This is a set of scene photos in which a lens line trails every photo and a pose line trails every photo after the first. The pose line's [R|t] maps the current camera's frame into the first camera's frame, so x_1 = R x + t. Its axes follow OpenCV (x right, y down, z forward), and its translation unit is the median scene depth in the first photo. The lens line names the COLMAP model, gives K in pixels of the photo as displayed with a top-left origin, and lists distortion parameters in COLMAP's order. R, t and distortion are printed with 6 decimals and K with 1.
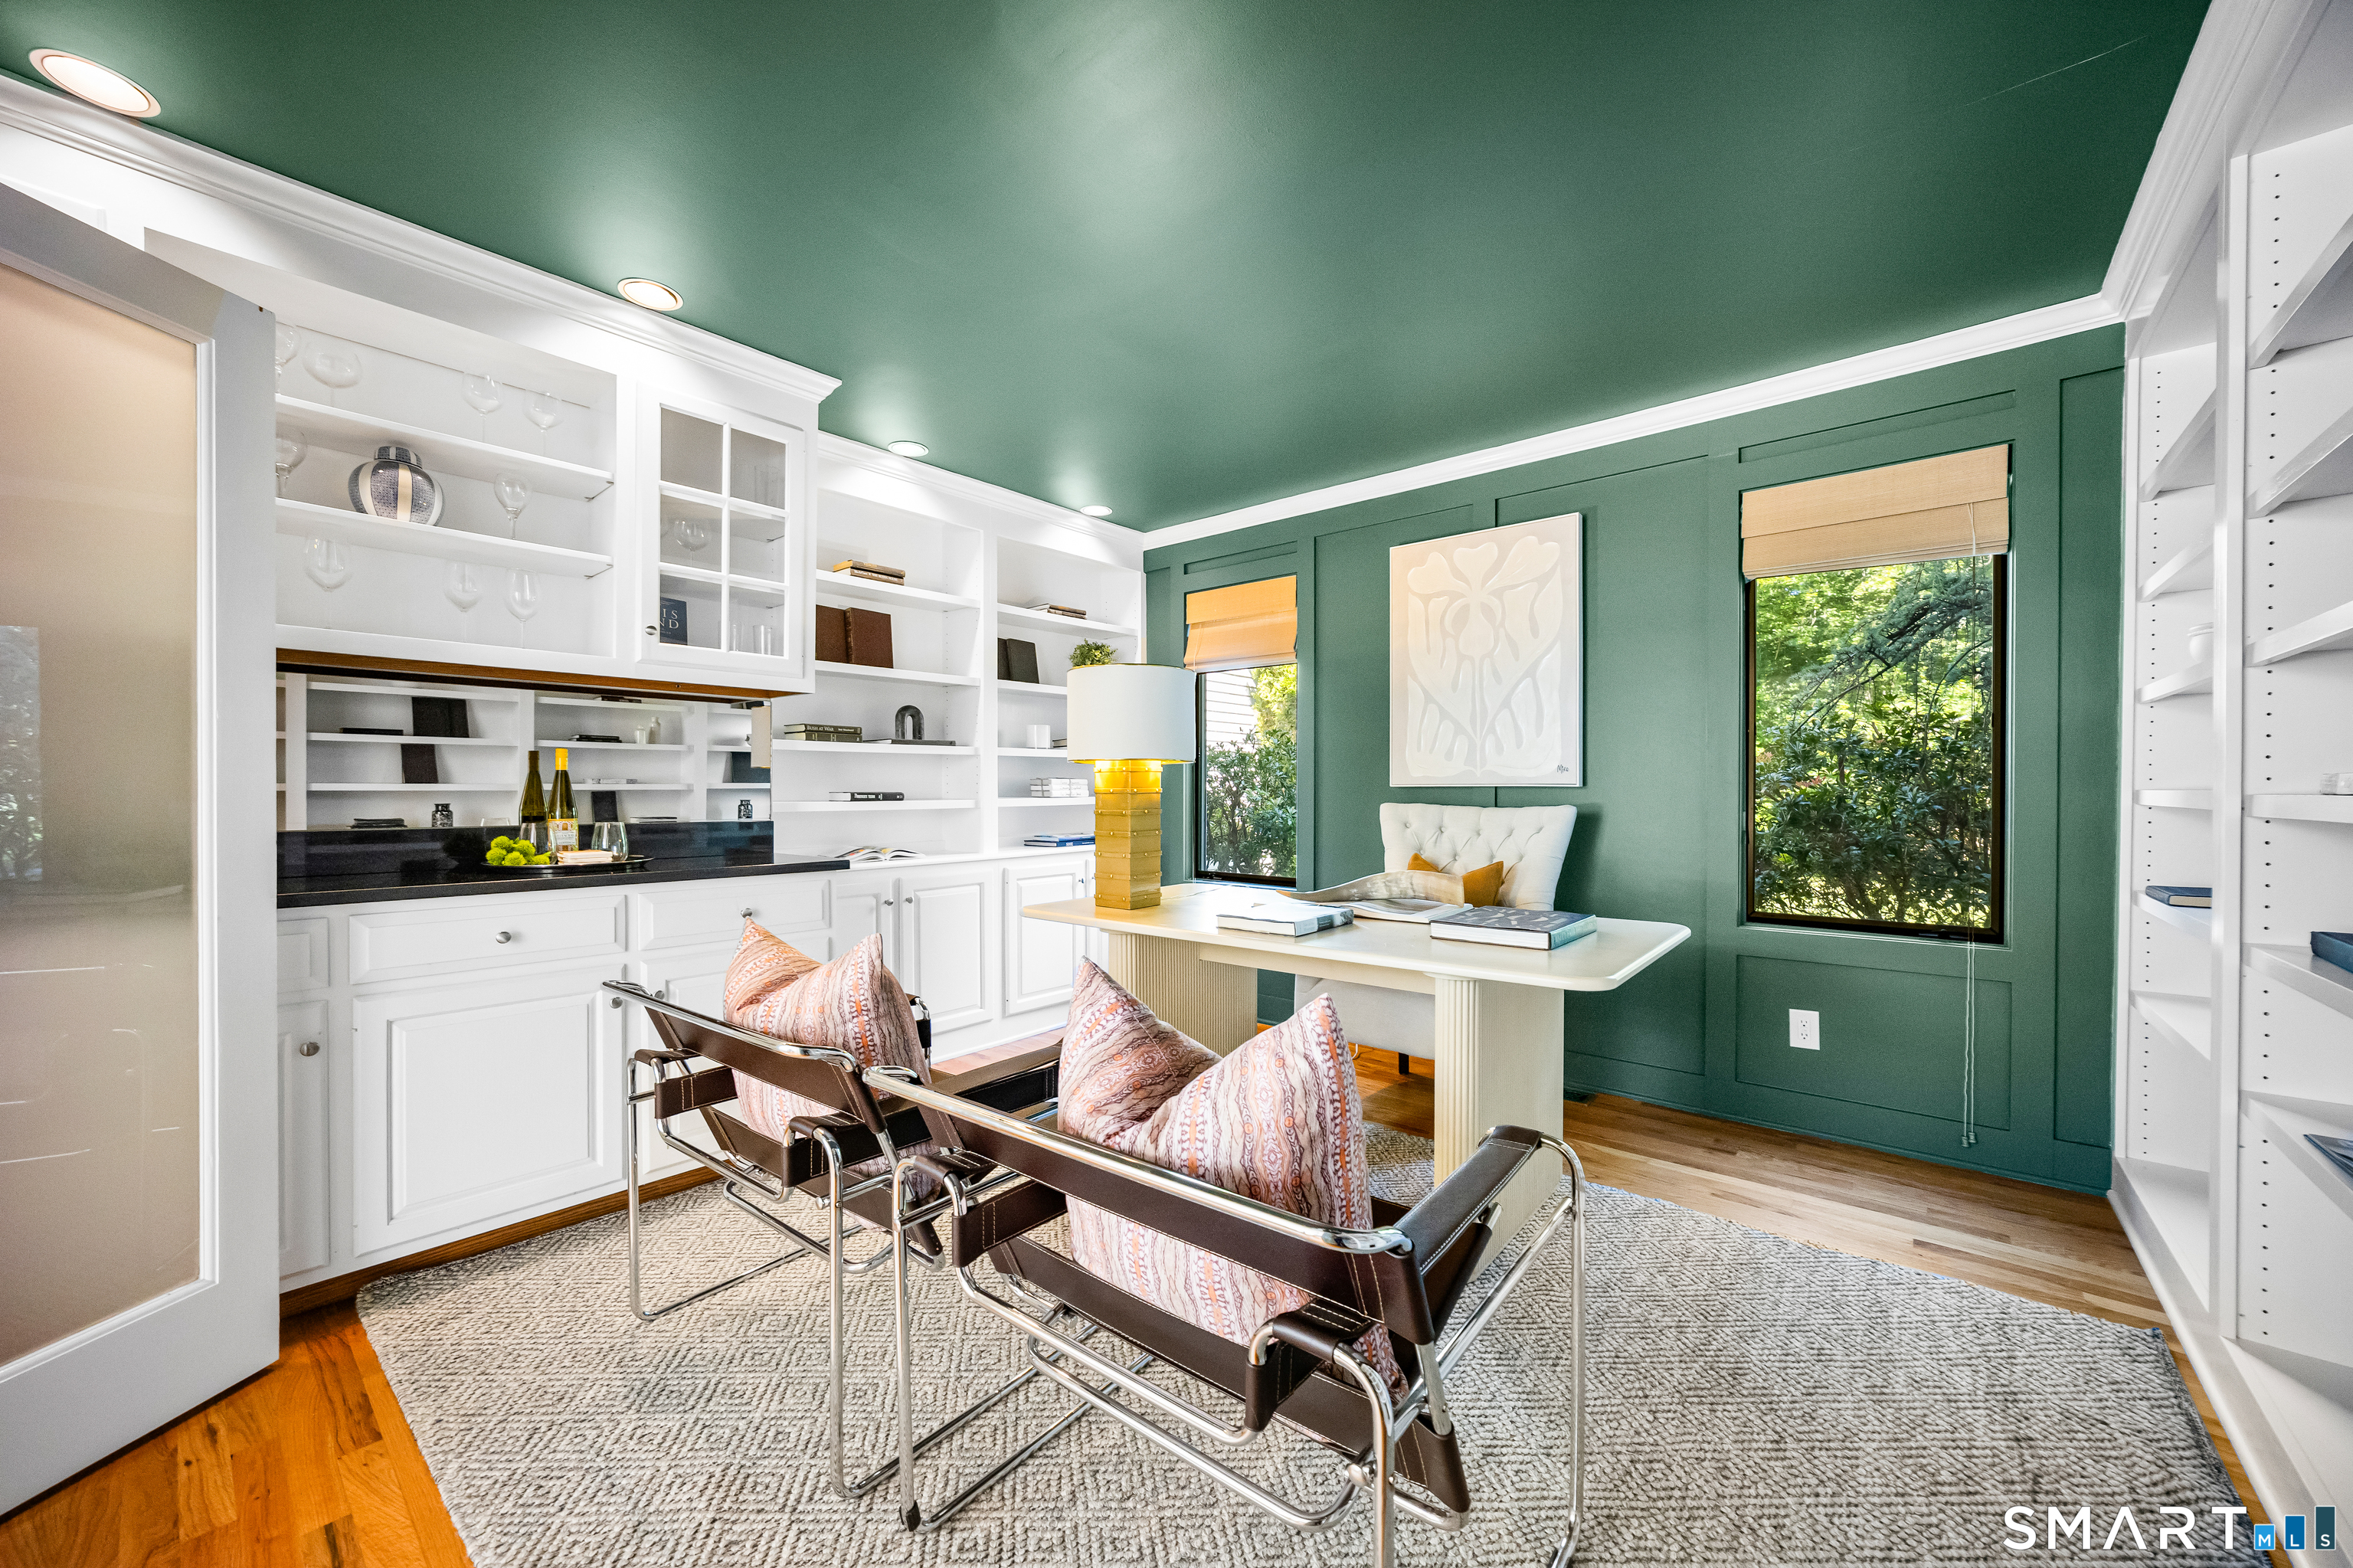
lens RADIAL K [[869.9, 0, 1157.1], [0, 869.9, 793.6], [0, 0, 1]] dist [-0.029642, 0.012393]
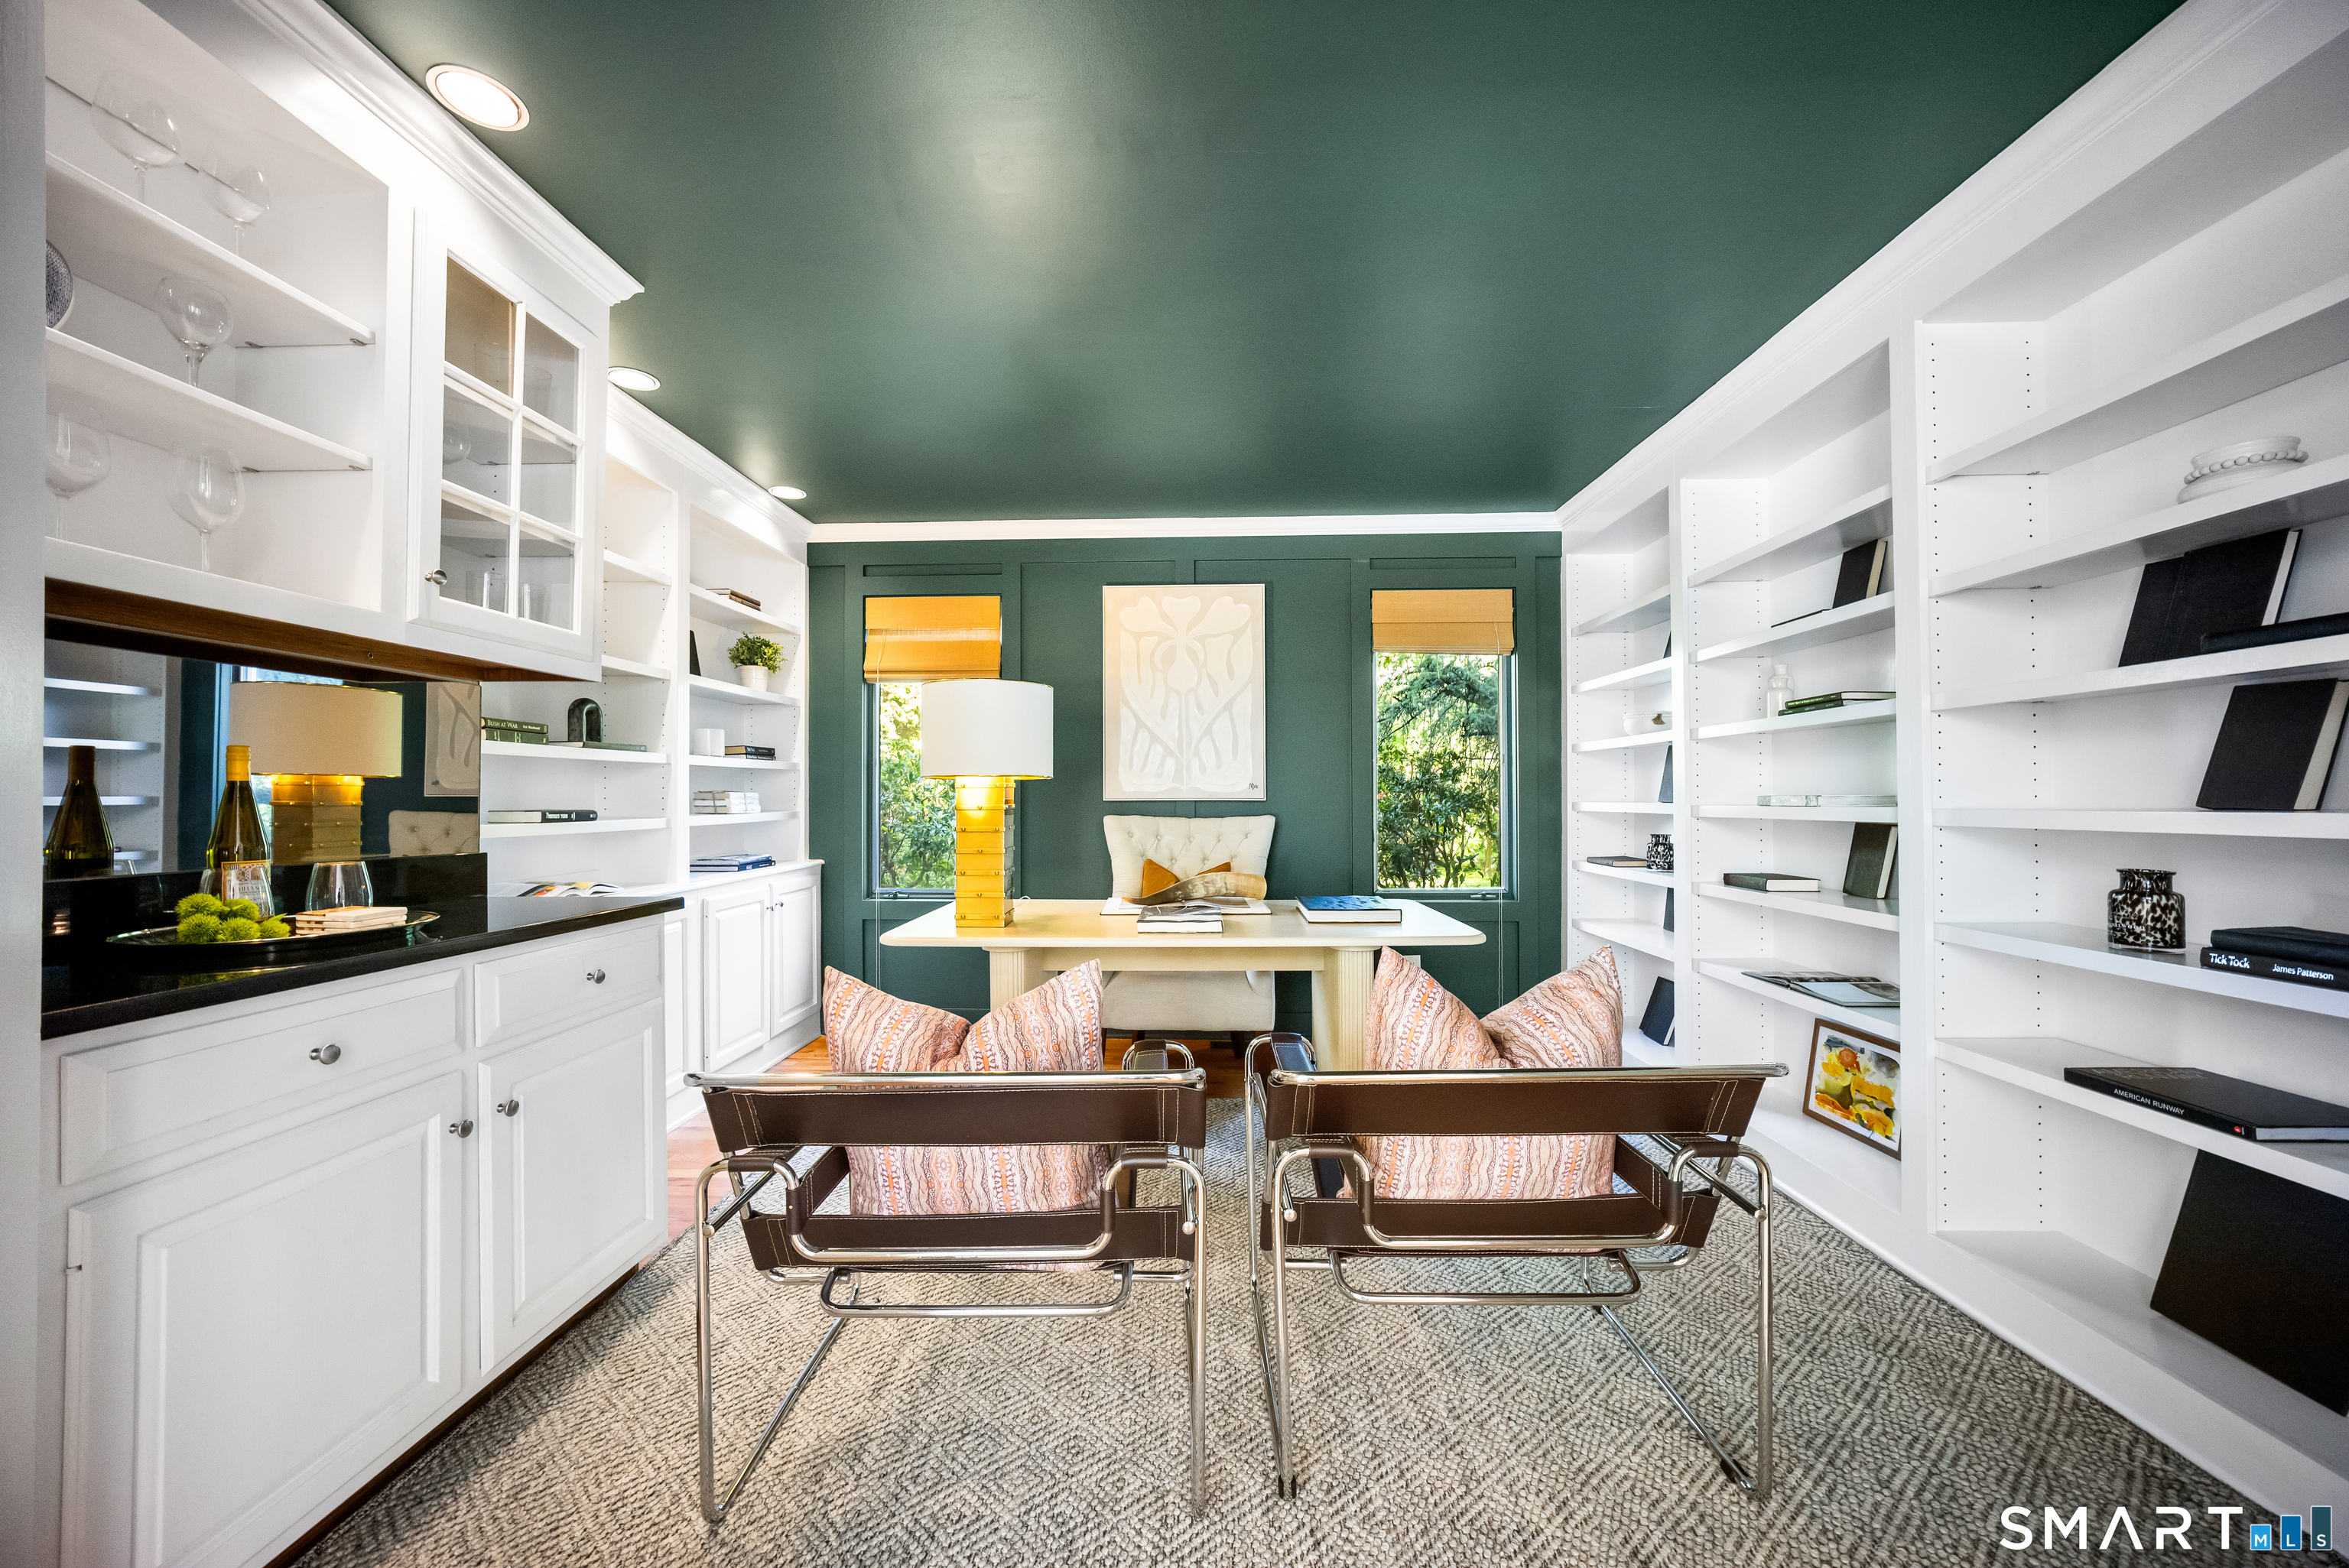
lens RADIAL K [[868.3, 0, 1155.1], [0, 868.3, 793.6], [0, 0, 1]] dist [-0.029642, 0.012393]
pose [[0.791745, 0.001301, 0.610850, -0.382677], [0.005828, 0.999936, -0.009685, -0.006161], [-0.610824, 0.011228, 0.791687, 0.084600]]
